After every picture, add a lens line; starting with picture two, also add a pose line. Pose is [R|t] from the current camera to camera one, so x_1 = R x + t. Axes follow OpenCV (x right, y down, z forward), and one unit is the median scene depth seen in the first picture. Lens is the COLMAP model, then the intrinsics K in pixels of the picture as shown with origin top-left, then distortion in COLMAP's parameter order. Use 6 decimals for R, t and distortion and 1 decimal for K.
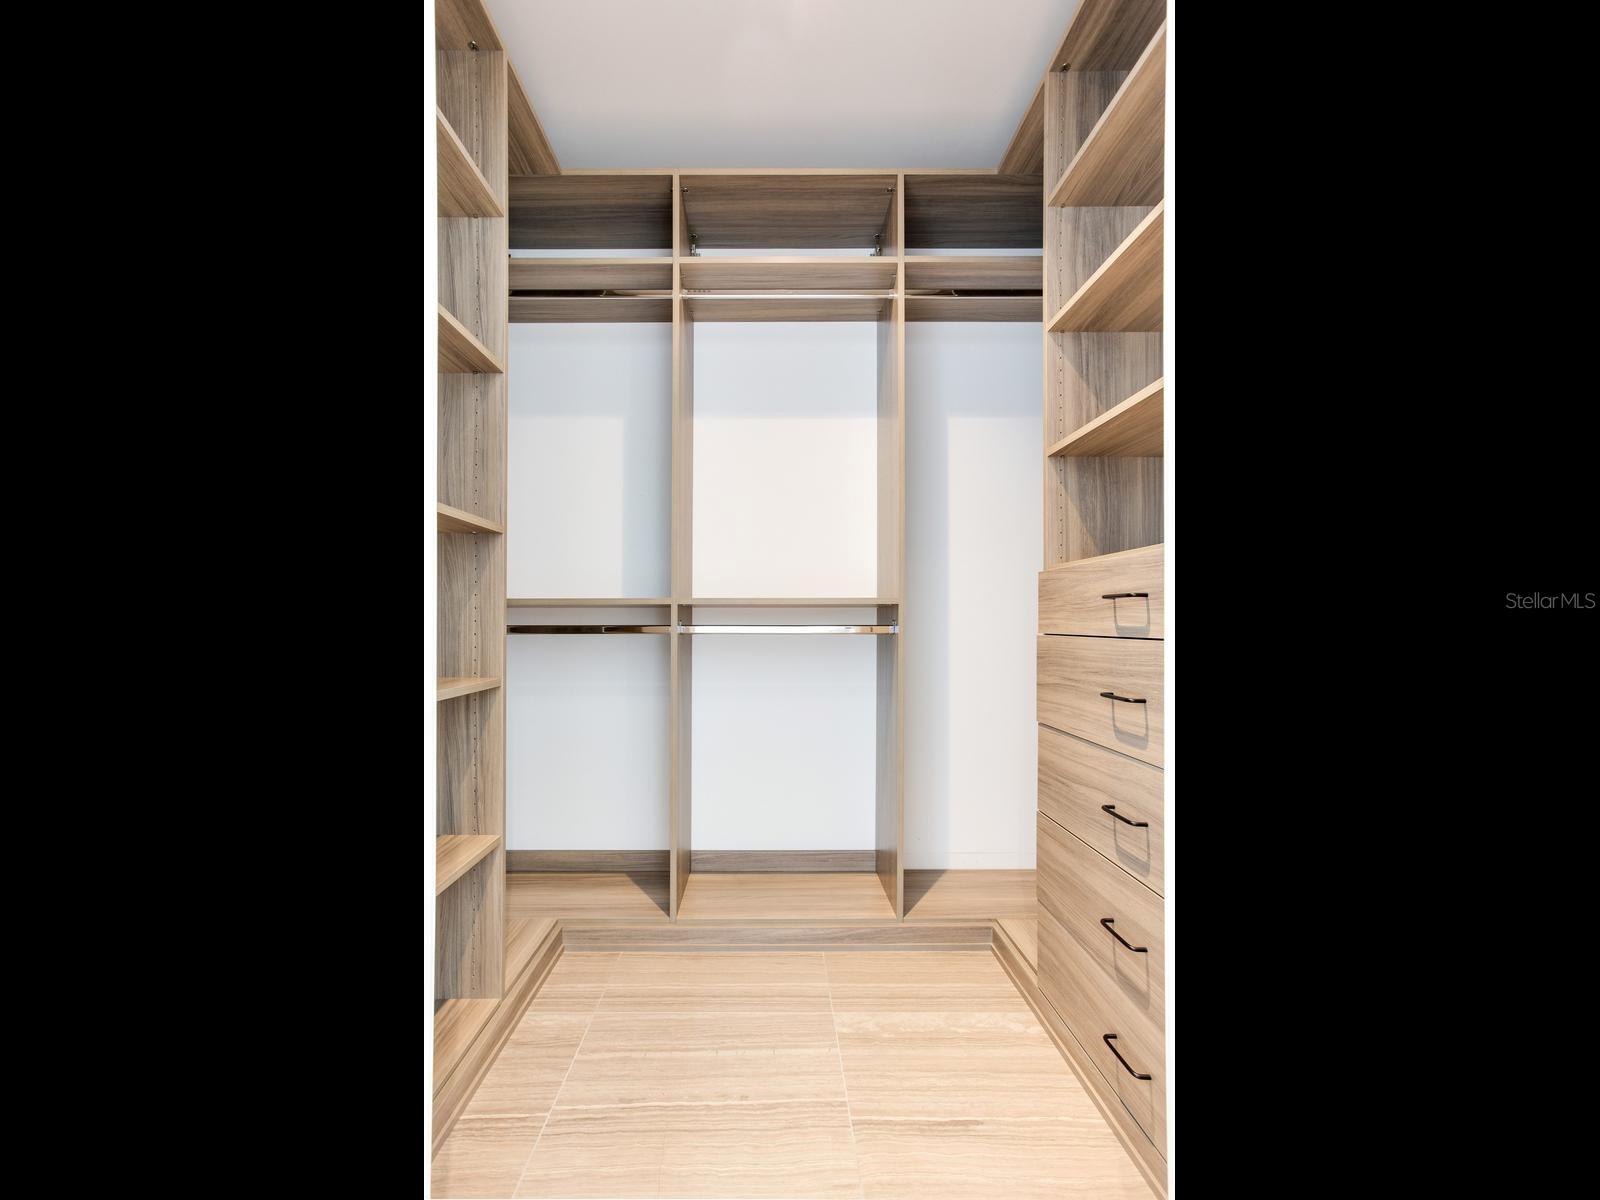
lens RADIAL K [[975.4, 0, 800.0], [0, 975.4, 600.0], [0, 0, 1]] dist [0.041995, -0.000353]
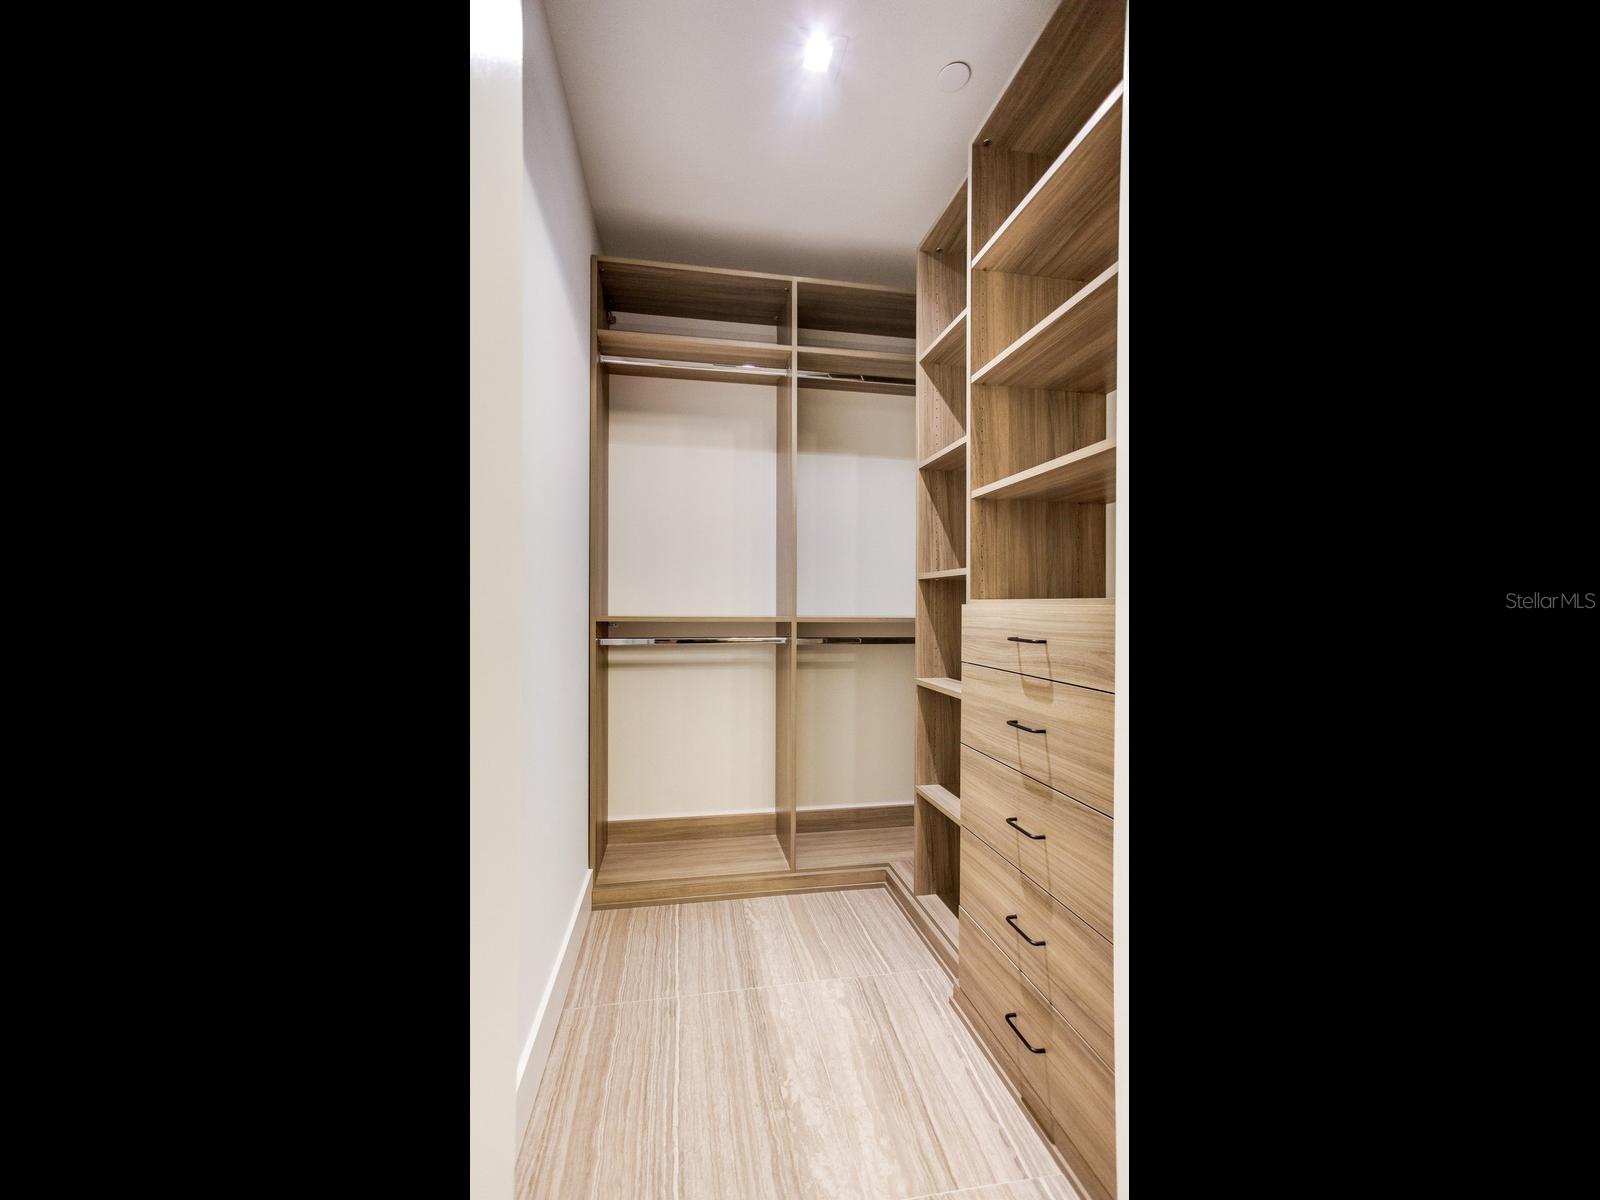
lens RADIAL K [[637.9, 0, 787.5], [0, 637.9, 605.8], [0, 0, 1]] dist [-0.001697, -0.000087]
pose [[0.987726, 0.004051, 0.156142, -0.055633], [-0.006800, 0.999831, 0.017071, -0.042087], [-0.156046, -0.017923, 0.987587, 0.294569]]
